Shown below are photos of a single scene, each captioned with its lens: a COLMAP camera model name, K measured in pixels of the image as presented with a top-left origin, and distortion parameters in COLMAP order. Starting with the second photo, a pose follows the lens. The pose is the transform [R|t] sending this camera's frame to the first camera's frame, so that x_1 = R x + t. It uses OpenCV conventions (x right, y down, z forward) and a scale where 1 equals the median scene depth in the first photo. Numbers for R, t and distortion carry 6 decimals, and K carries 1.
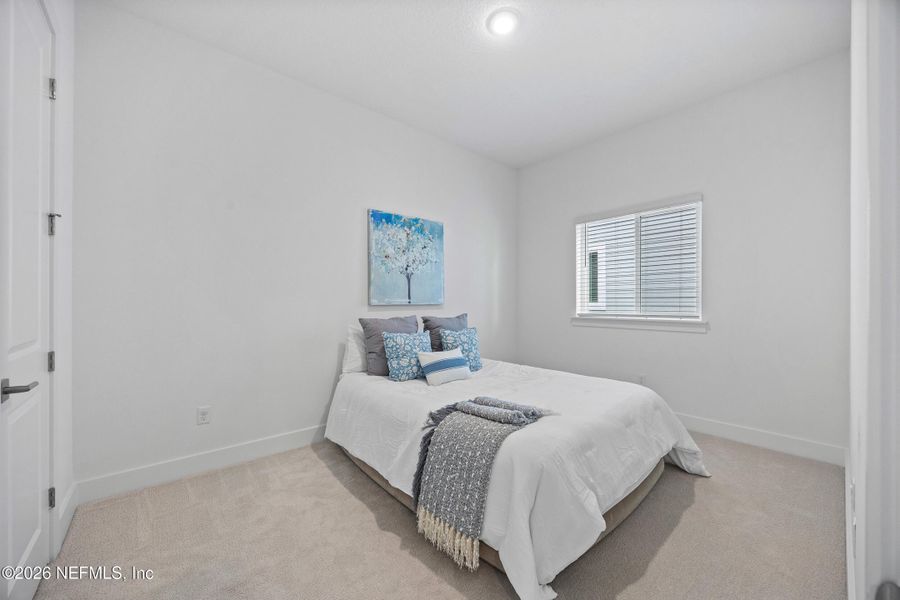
lens RADIAL K [[343.2, 0, 450.0], [0, 343.2, 300.0], [0, 0, 1]] dist [-0.003702, -0.000152]
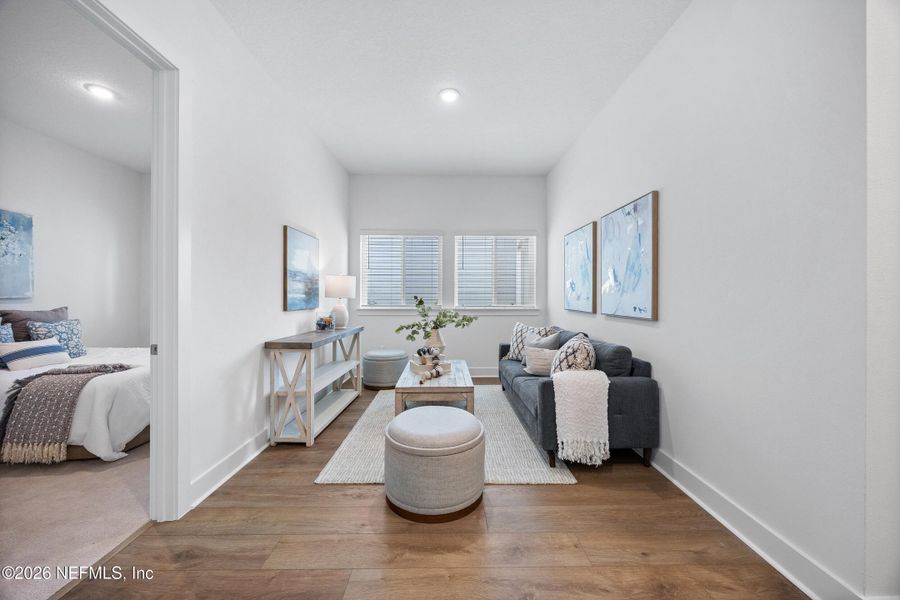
lens RADIAL K [[343.2, 0, 450.0], [0, 343.2, 300.0], [0, 0, 1]] dist [-0.003702, -0.000152]
pose [[0.648946, 0.000453, 0.760834, 0.016727], [-0.009497, 0.999927, 0.007506, -0.000375], [-0.760775, -0.012097, 0.648903, -0.685291]]
